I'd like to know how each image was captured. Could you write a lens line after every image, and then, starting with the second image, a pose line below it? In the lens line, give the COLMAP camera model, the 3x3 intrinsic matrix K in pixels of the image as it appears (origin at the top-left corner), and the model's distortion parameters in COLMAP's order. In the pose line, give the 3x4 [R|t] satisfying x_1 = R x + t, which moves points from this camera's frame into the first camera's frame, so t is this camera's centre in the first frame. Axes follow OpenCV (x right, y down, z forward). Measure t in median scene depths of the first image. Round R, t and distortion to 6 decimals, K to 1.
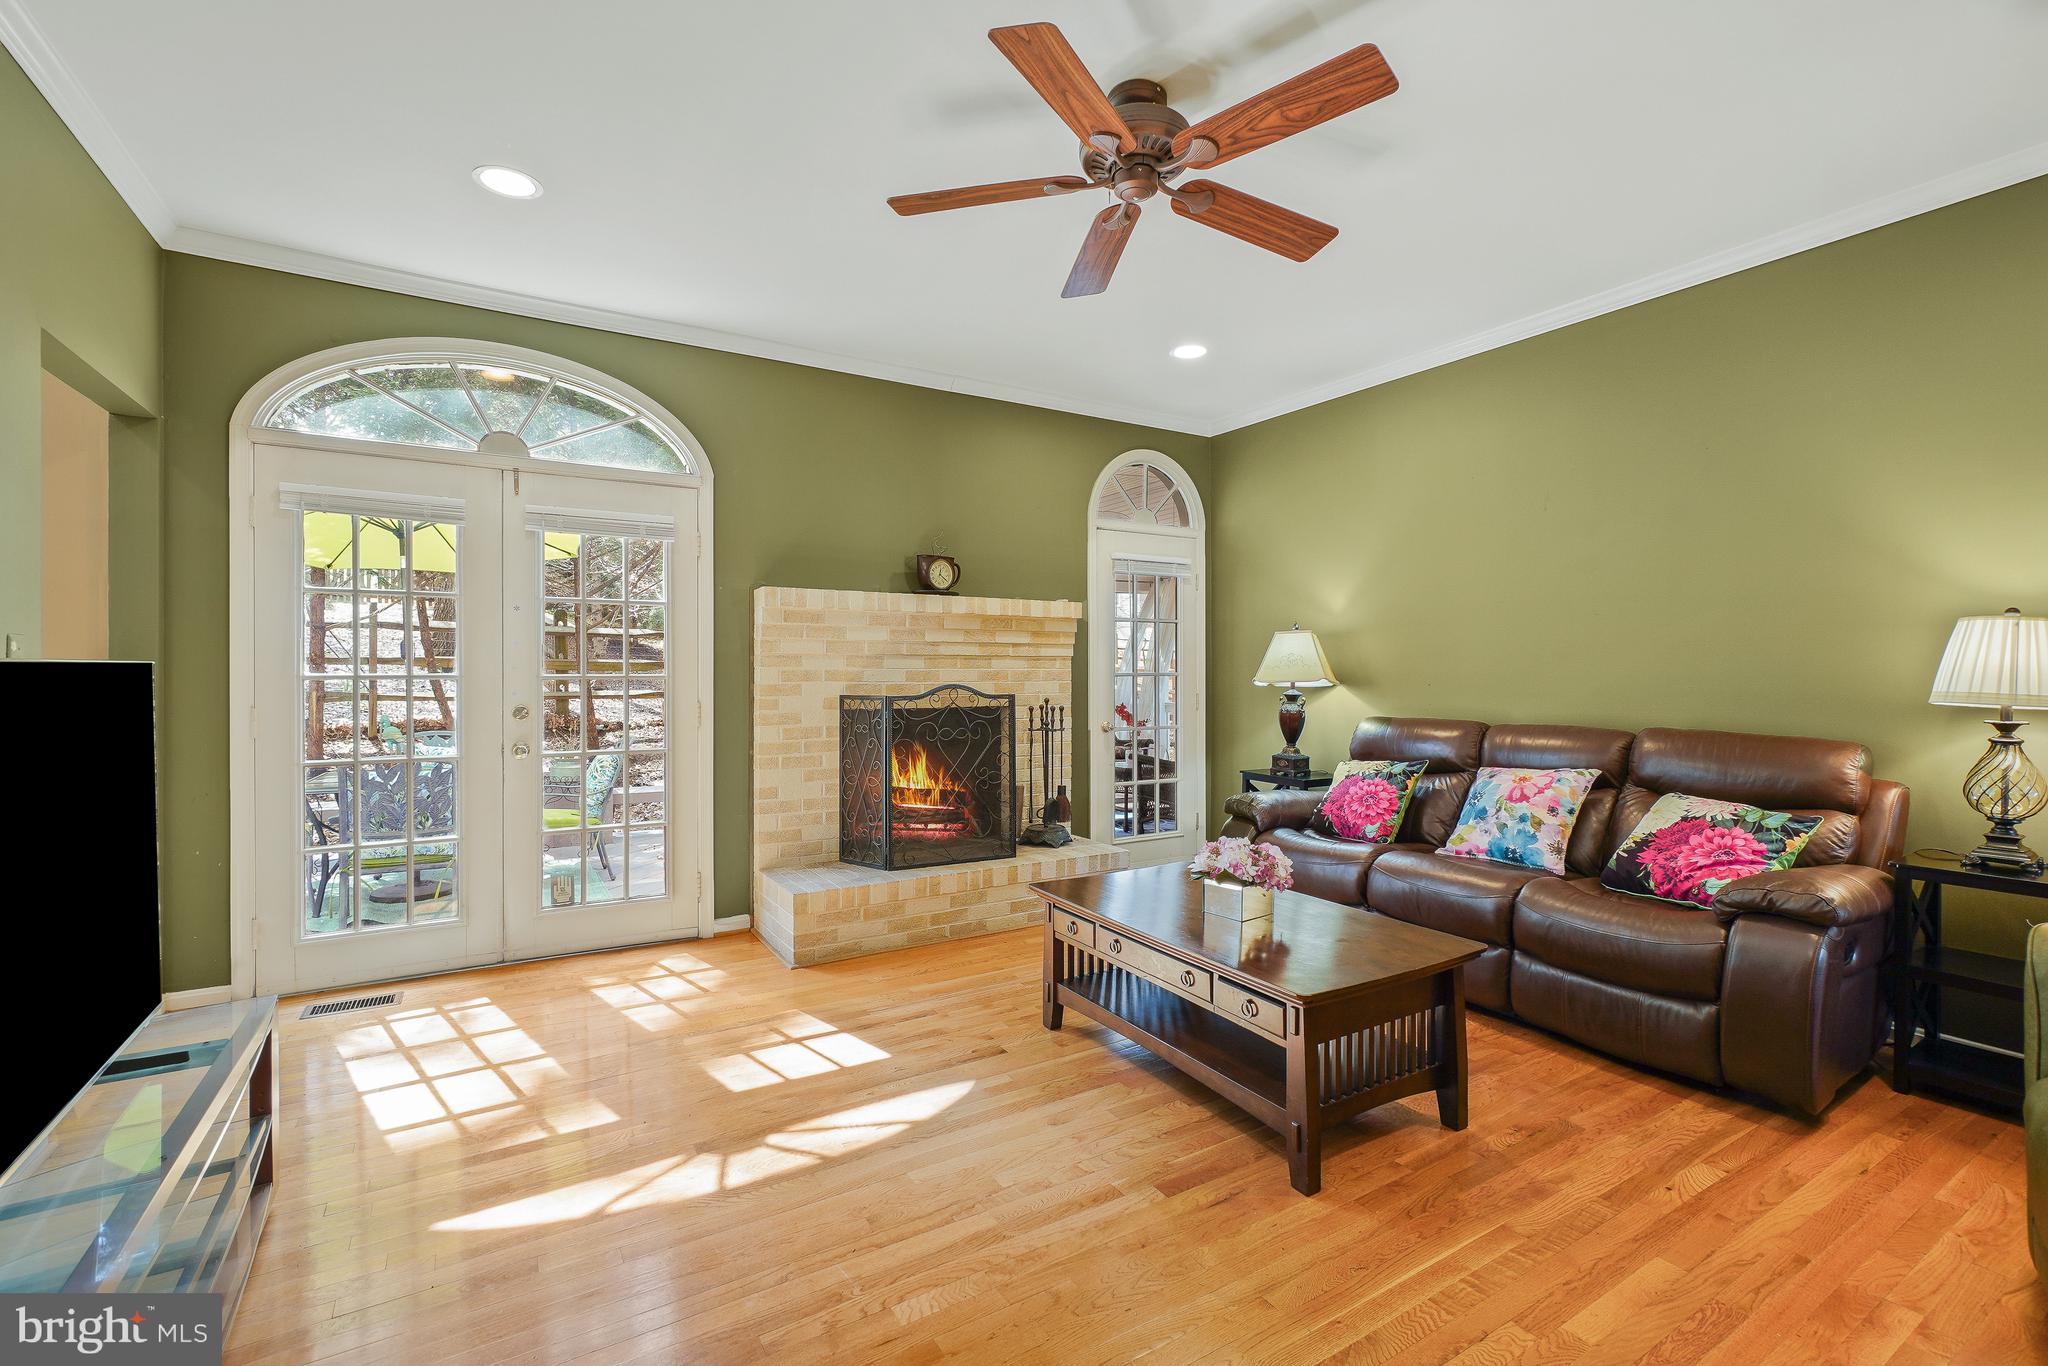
lens RADIAL K [[896.4, 0, 1028.4], [0, 896.4, 680.2], [0, 0, 1]] dist [-0.007528, 0.002527]
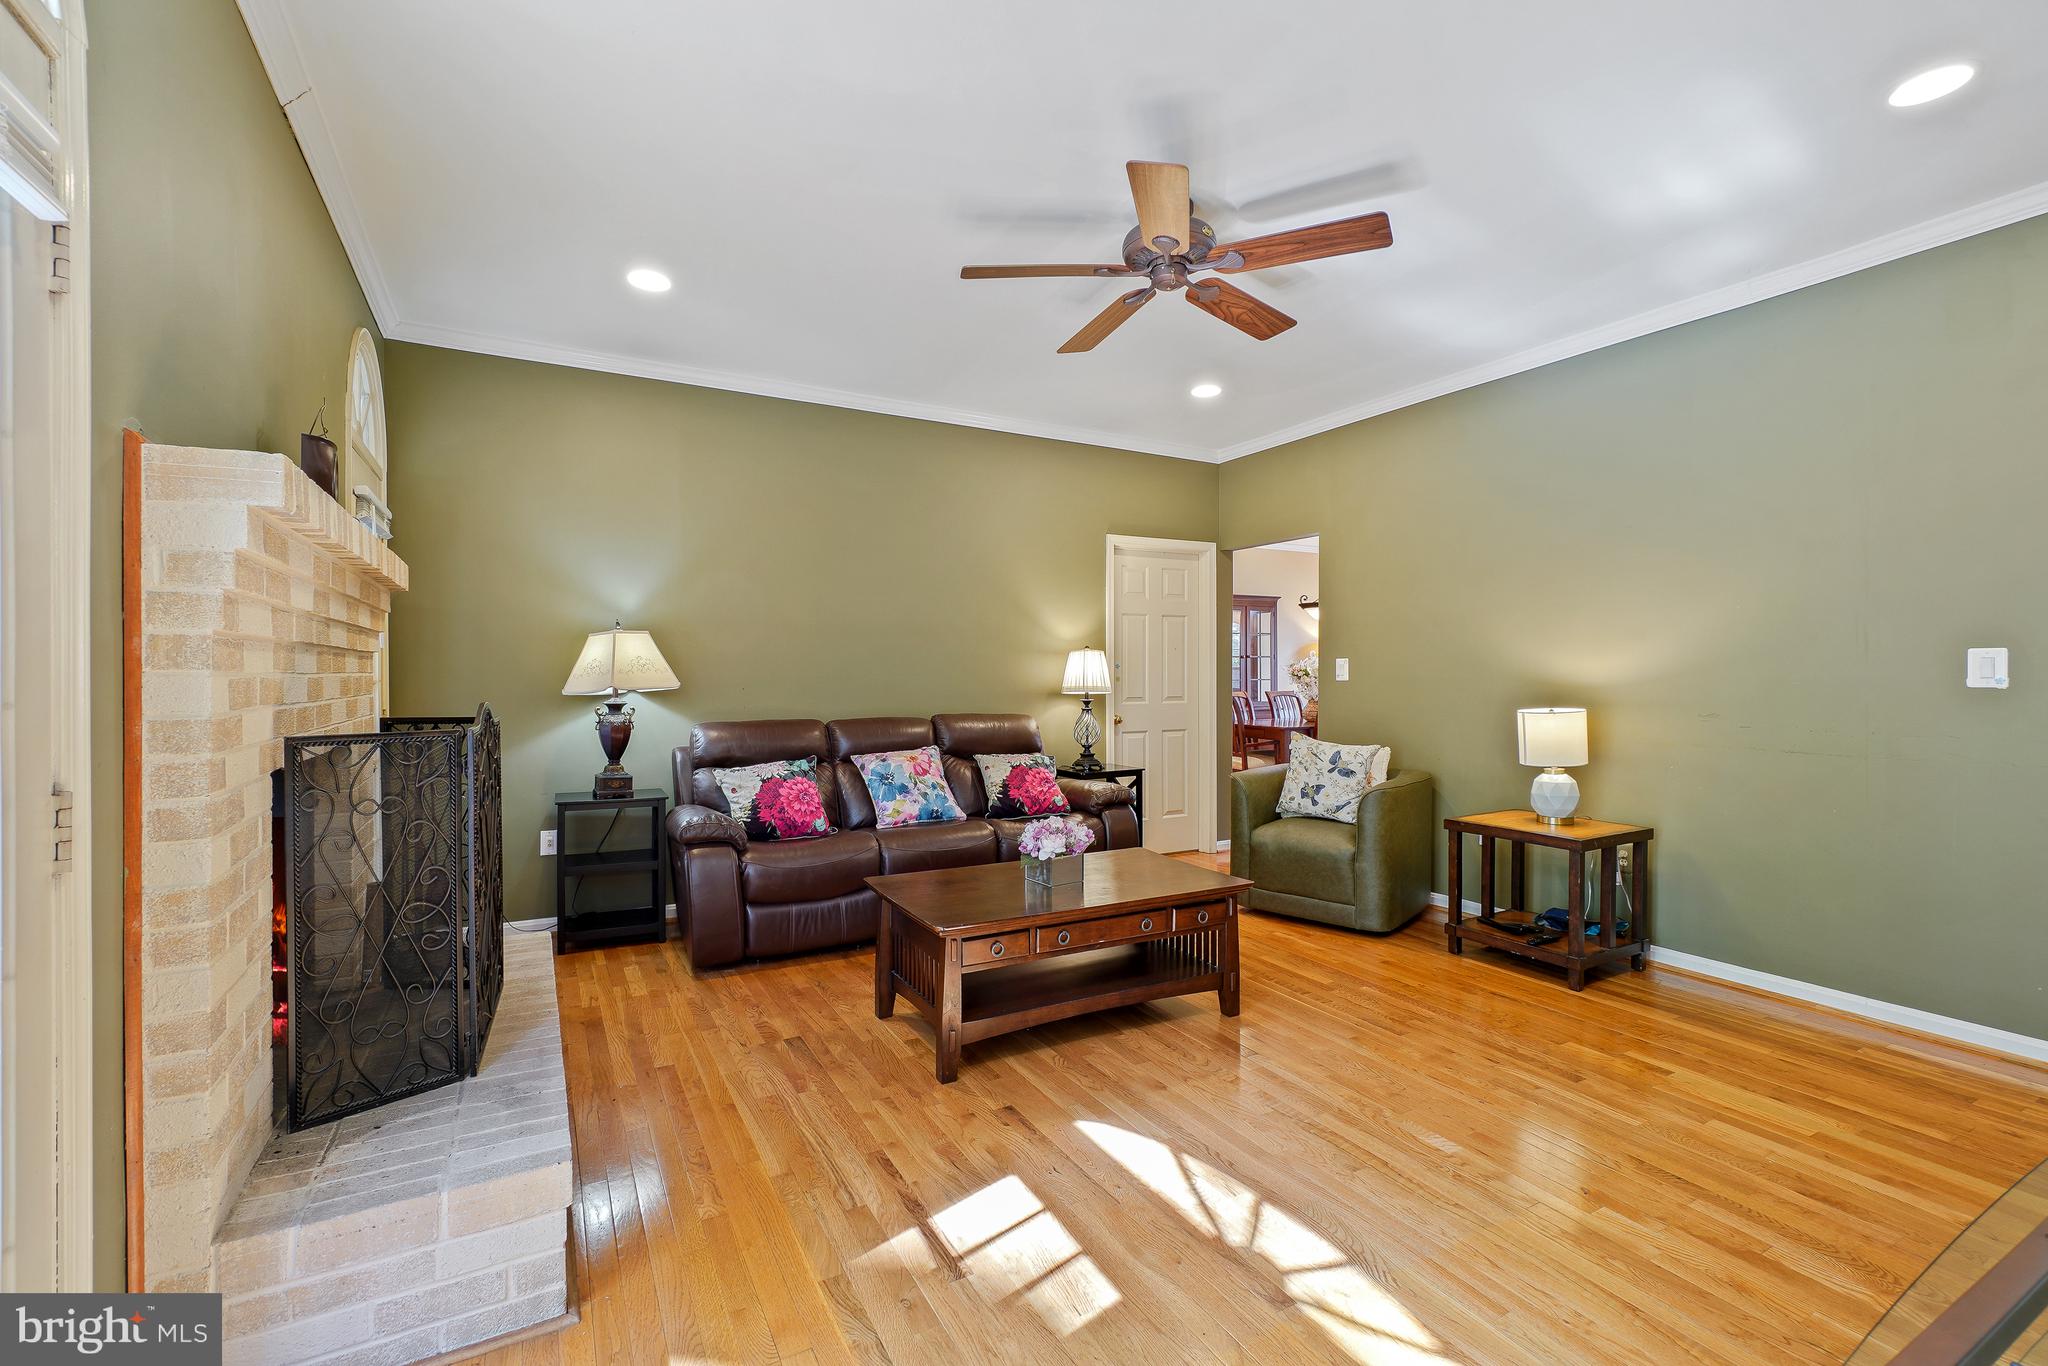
lens RADIAL K [[896.4, 0, 1038.6], [0, 896.4, 678.6], [0, 0, 1]] dist [-0.007528, 0.002527]
pose [[0.033613, -0.006840, 0.999412, -0.611450], [0.010604, 0.999923, 0.006487, -0.010265], [-0.999379, 0.010380, 0.033683, 0.628444]]
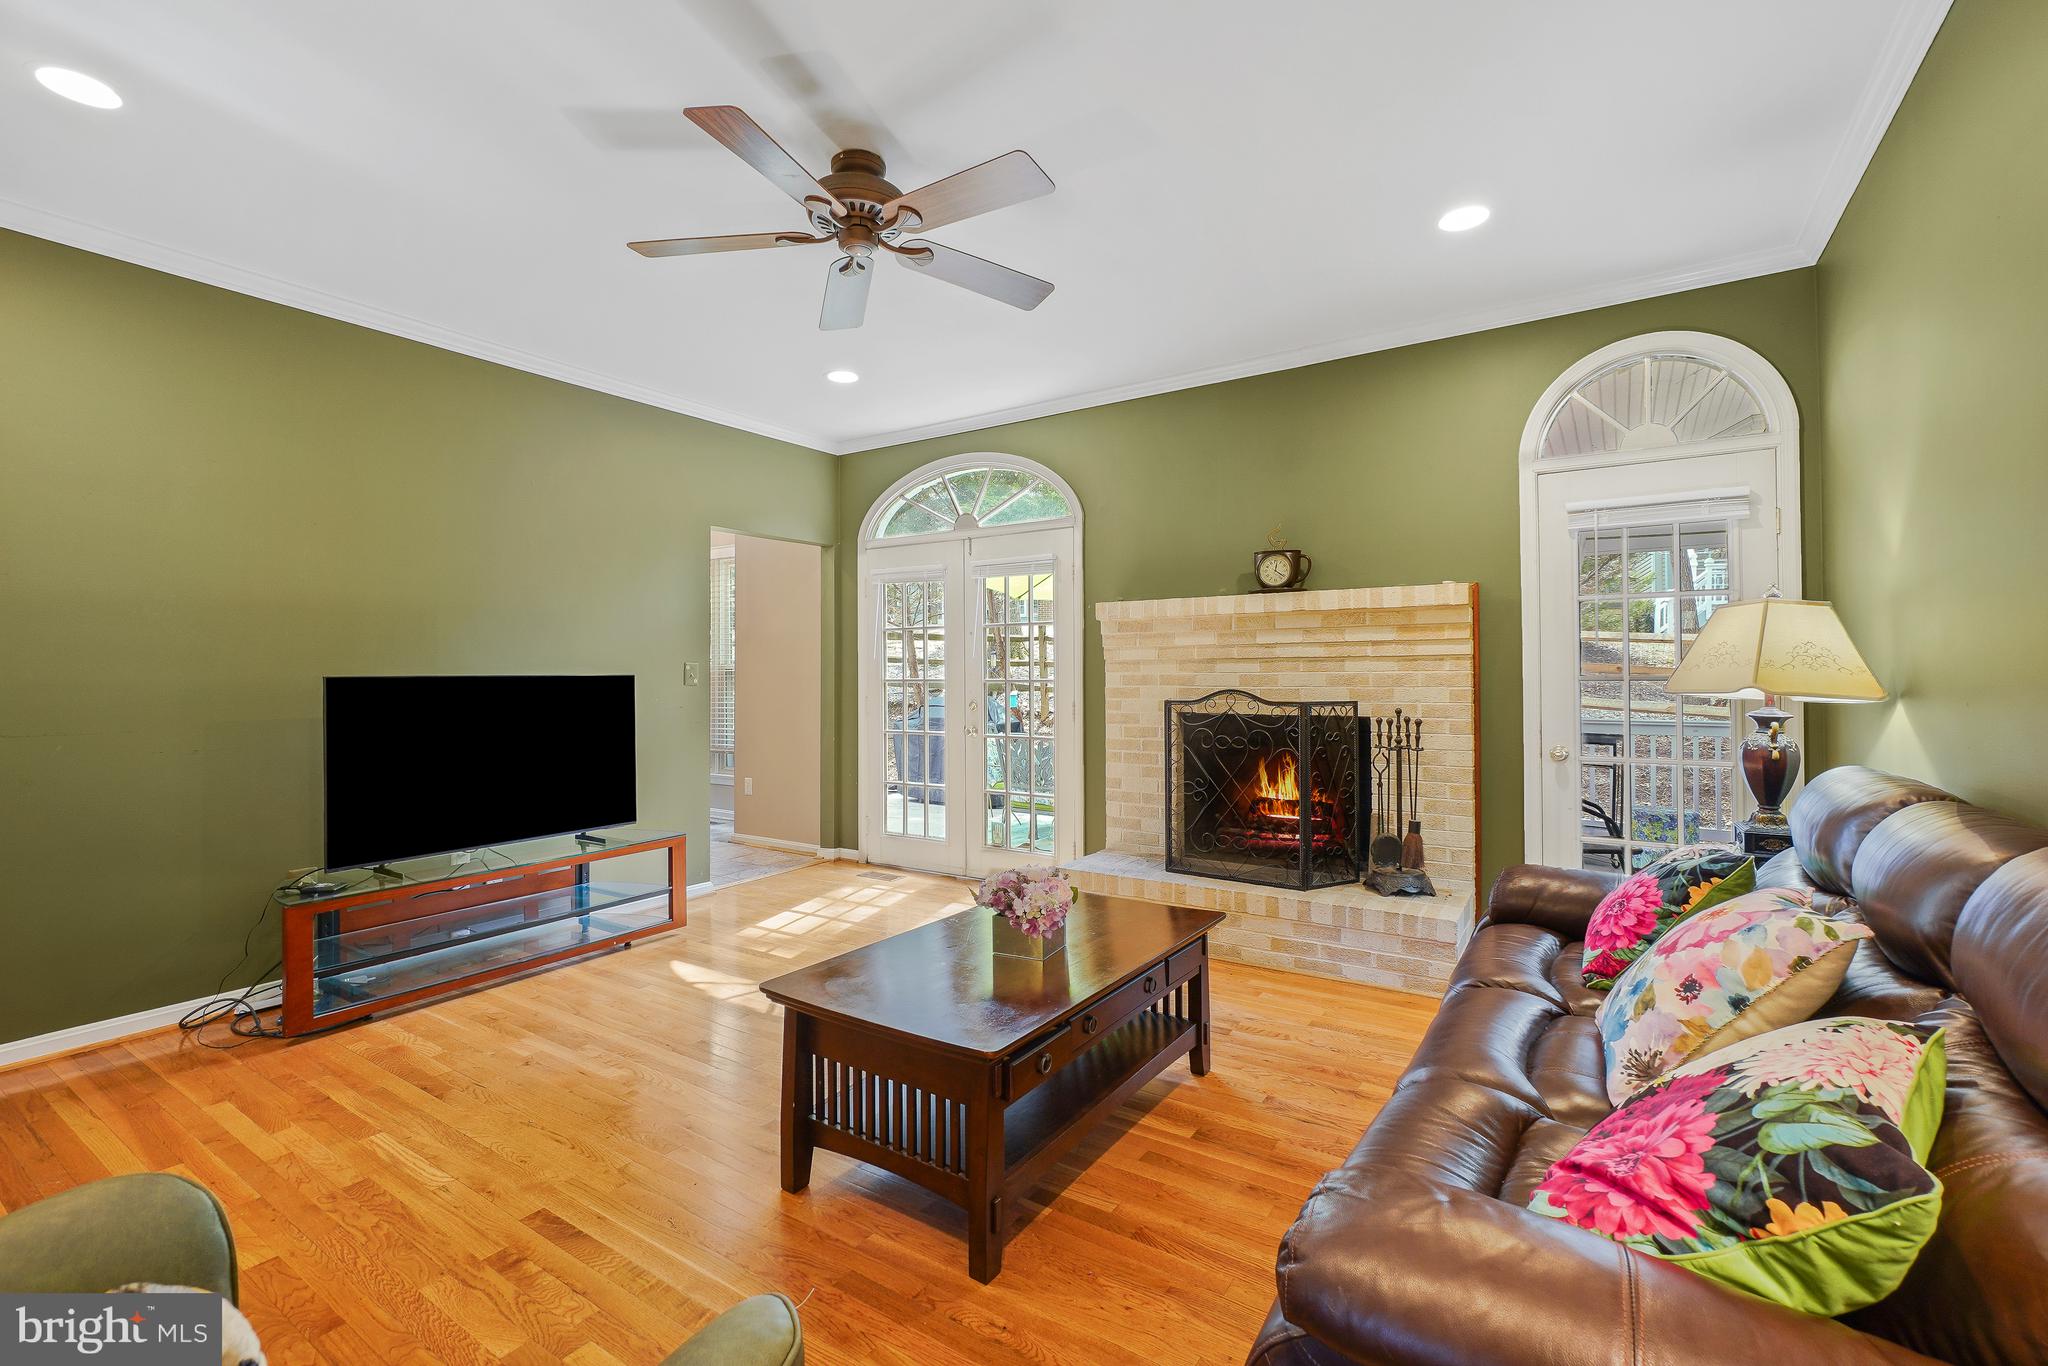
lens RADIAL K [[896.4, 0, 1019.3], [0, 896.4, 671.5], [0, 0, 1]] dist [-0.007528, 0.002527]
pose [[0.419258, -0.006129, -0.907846, 0.665960], [-0.002481, 0.999966, -0.007896, -0.006174], [0.907864, 0.005563, 0.419229, 0.396057]]
